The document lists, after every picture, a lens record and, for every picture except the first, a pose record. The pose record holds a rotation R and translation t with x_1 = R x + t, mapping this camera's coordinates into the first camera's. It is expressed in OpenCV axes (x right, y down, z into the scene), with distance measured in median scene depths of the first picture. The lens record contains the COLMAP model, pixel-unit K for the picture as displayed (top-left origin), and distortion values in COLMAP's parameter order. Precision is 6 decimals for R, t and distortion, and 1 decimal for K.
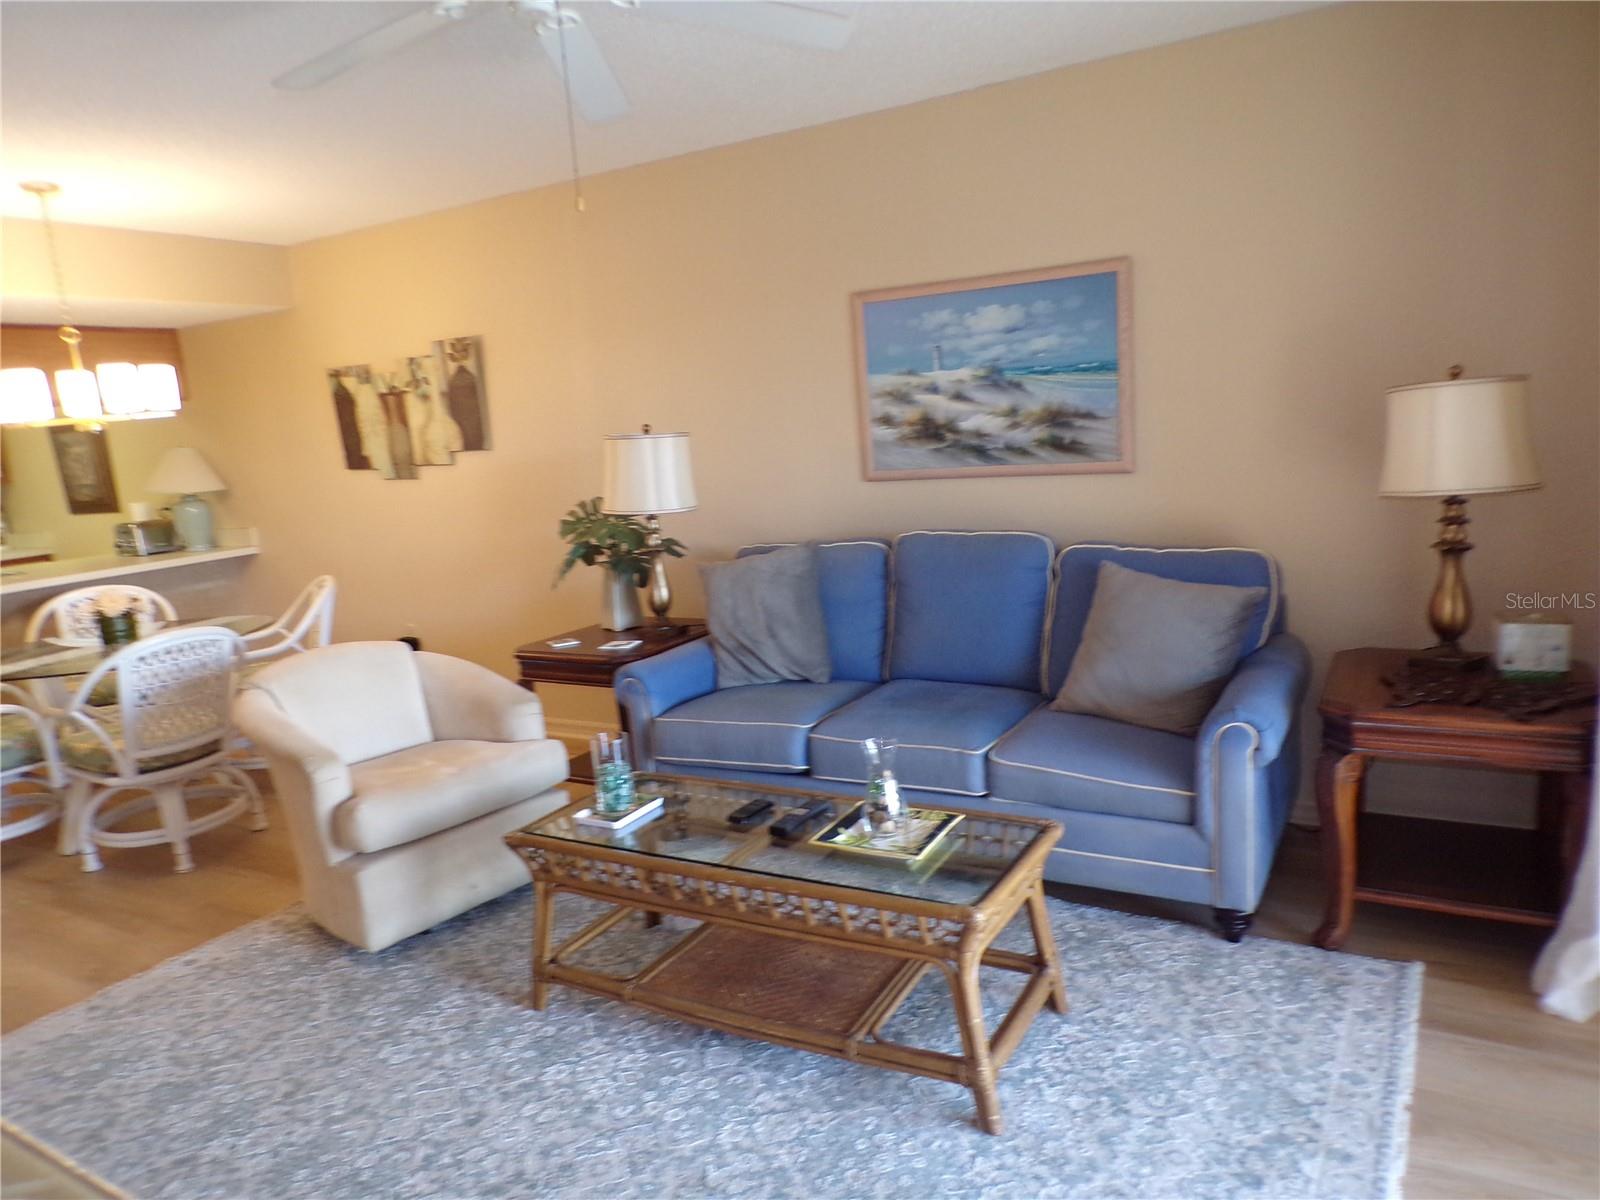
lens RADIAL K [[1088.3, 0, 799.1], [0, 1088.3, 607.5], [0, 0, 1]] dist [-0.002828, 0.020101]
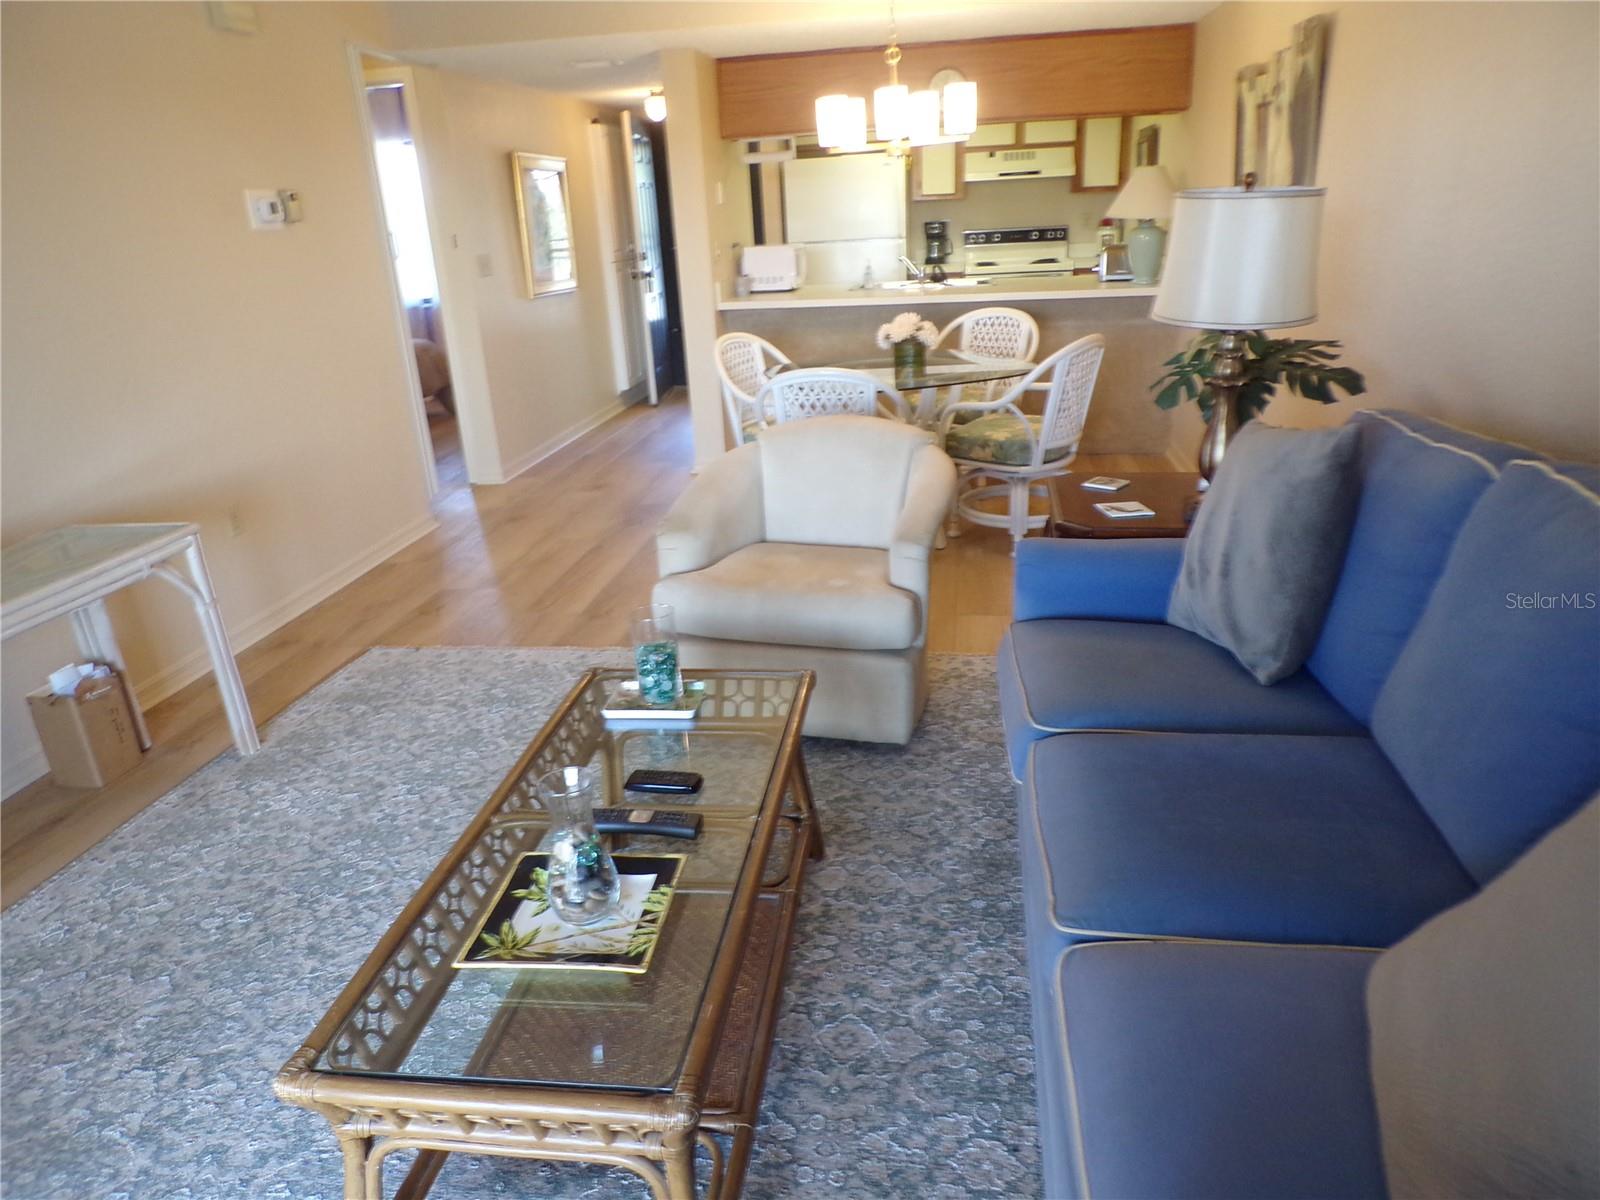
lens RADIAL K [[1088.3, 0, 817.1], [0, 1088.3, 607.2], [0, 0, 1]] dist [-0.002828, 0.020101]
pose [[0.397106, 0.376234, -0.837111, 0.377592], [-0.146921, 0.926408, 0.346672, -0.124379], [0.905937, -0.014677, 0.423159, 0.542097]]
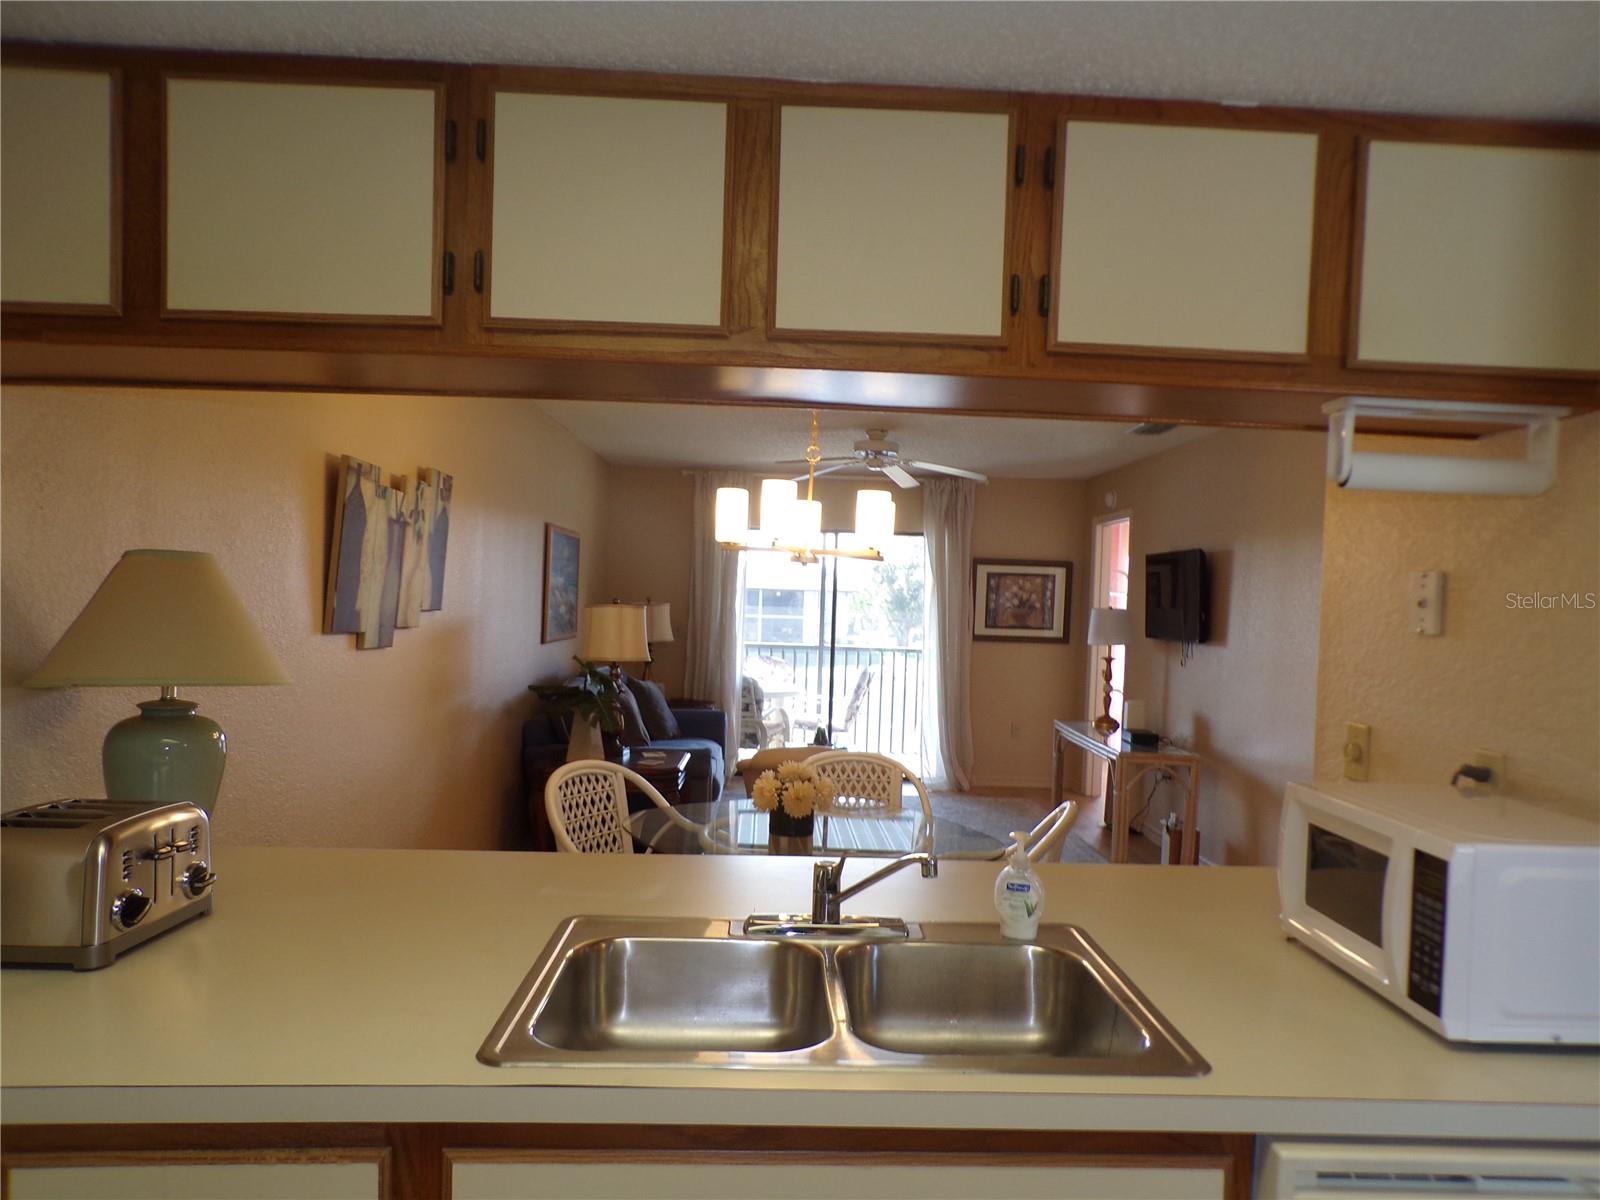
lens RADIAL K [[1088.3, 0, 795.9], [0, 1088.3, 597.7], [0, 0, 1]] dist [-0.002828, 0.020101]
pose [[-0.530839, 0.058065, 0.845481, -1.495716], [0.159861, 0.986601, 0.032613, -0.183665], [-0.832259, 0.152472, -0.533008, 1.614228]]
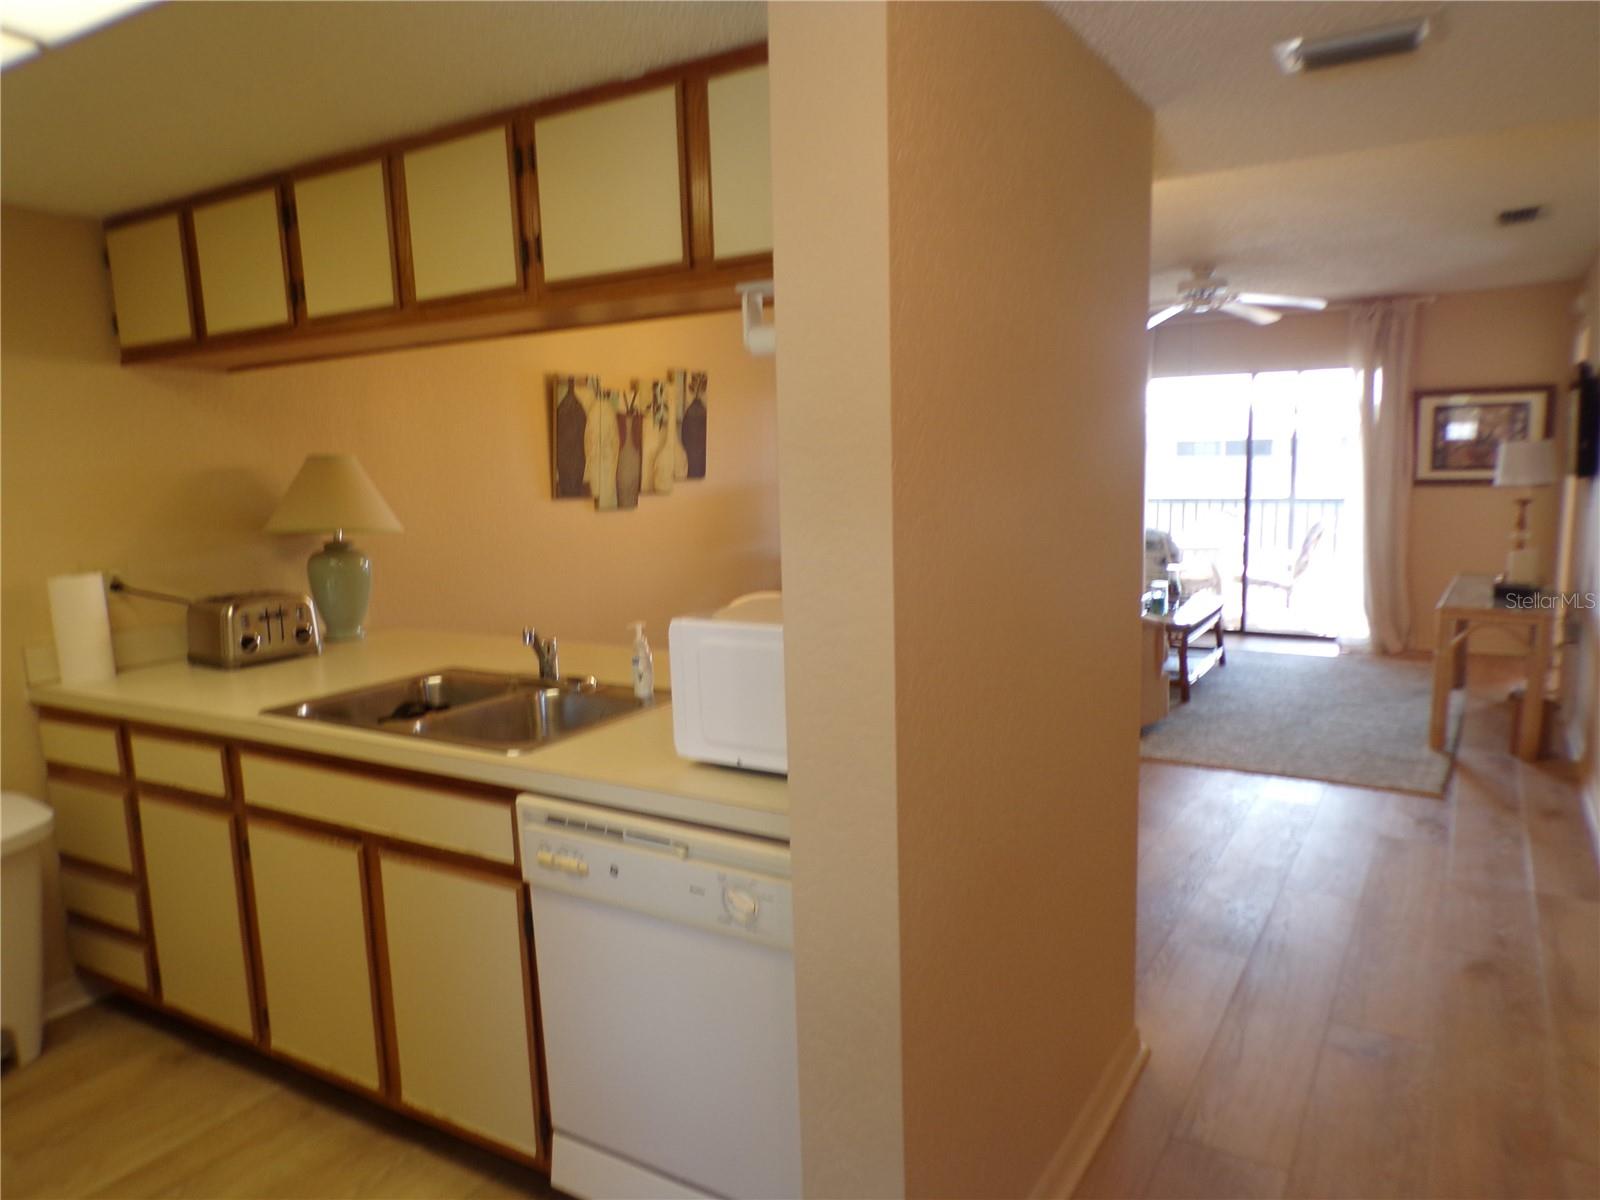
lens RADIAL K [[1088.3, 0, 809.3], [0, 1088.3, 605.2], [0, 0, 1]] dist [-0.002828, 0.020101]
pose [[0.014584, -0.060903, 0.998037, -1.797224], [0.200824, 0.977983, 0.056745, -0.085300], [-0.979519, 0.199602, 0.026494, 1.194354]]
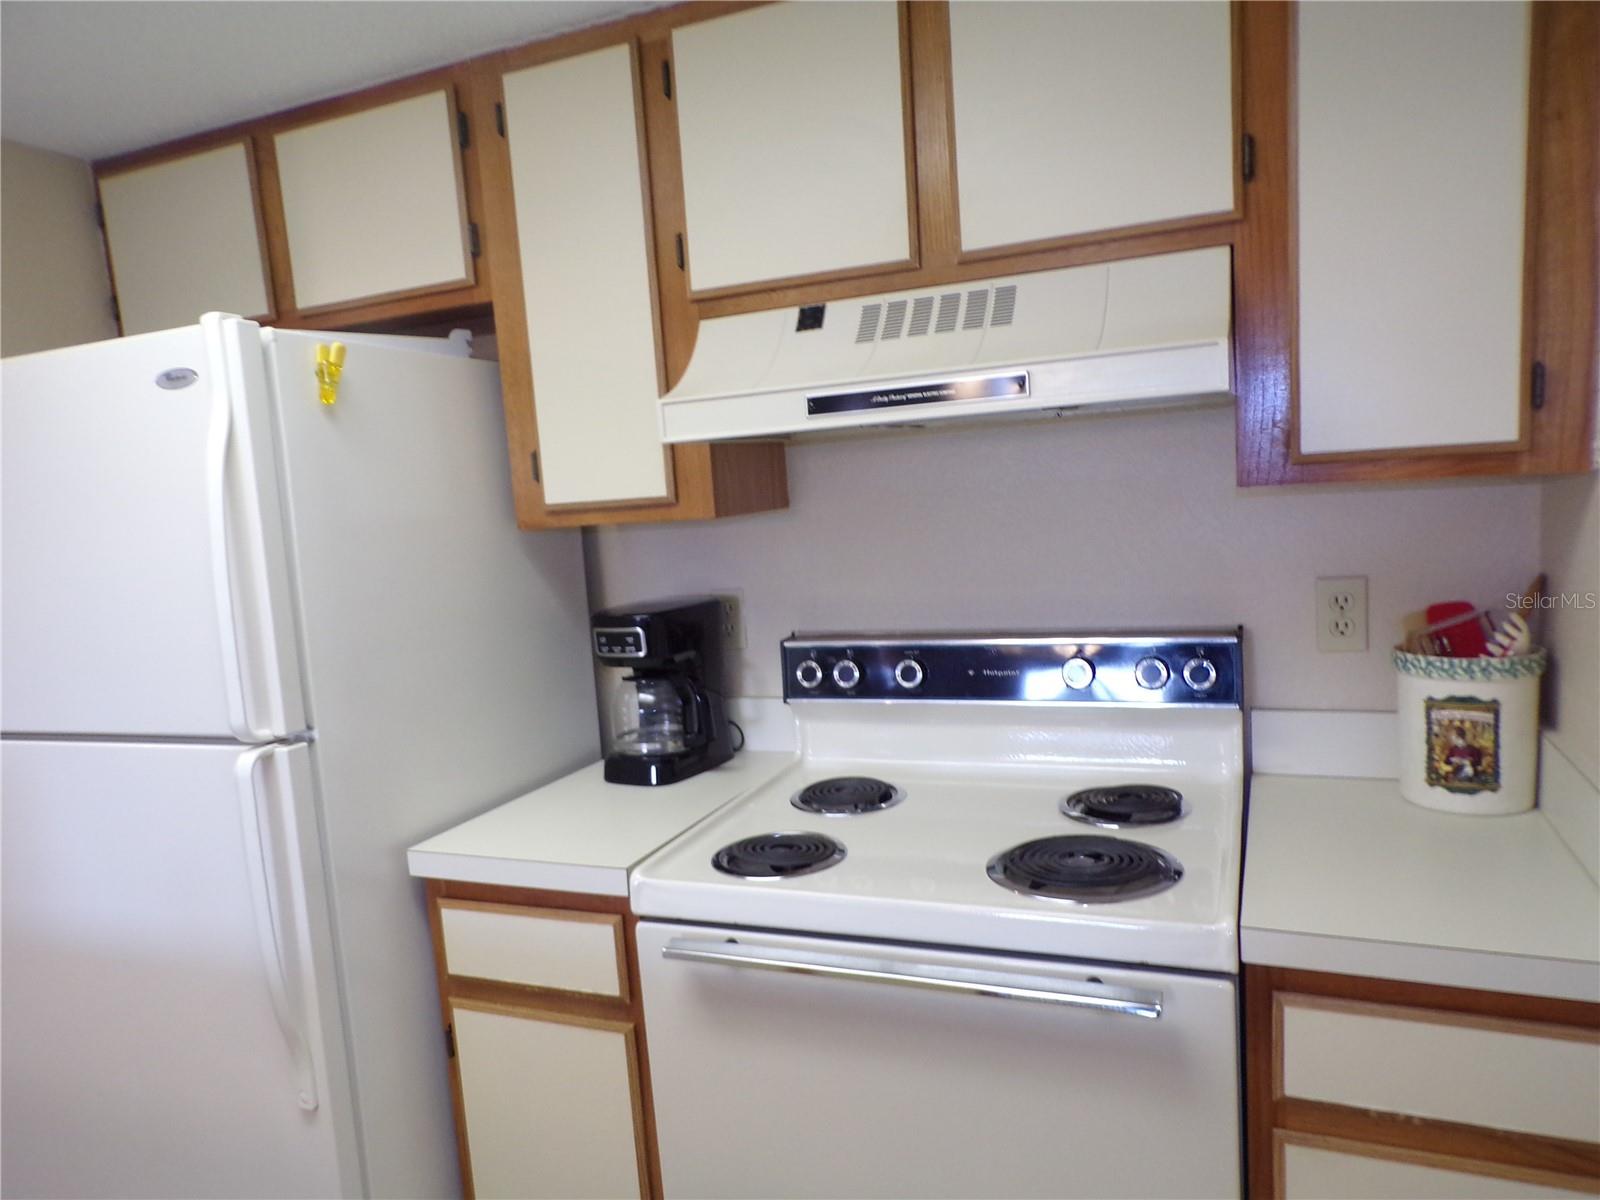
lens RADIAL K [[1088.3, 0, 801.2], [0, 1088.3, 607.1], [0, 0, 1]] dist [-0.002828, 0.020101]
pose [[0.145797, 0.185326, -0.971801, -1.087192], [-0.126736, 0.977703, 0.167438, -0.211792], [0.981163, 0.098751, 0.166033, 1.646131]]
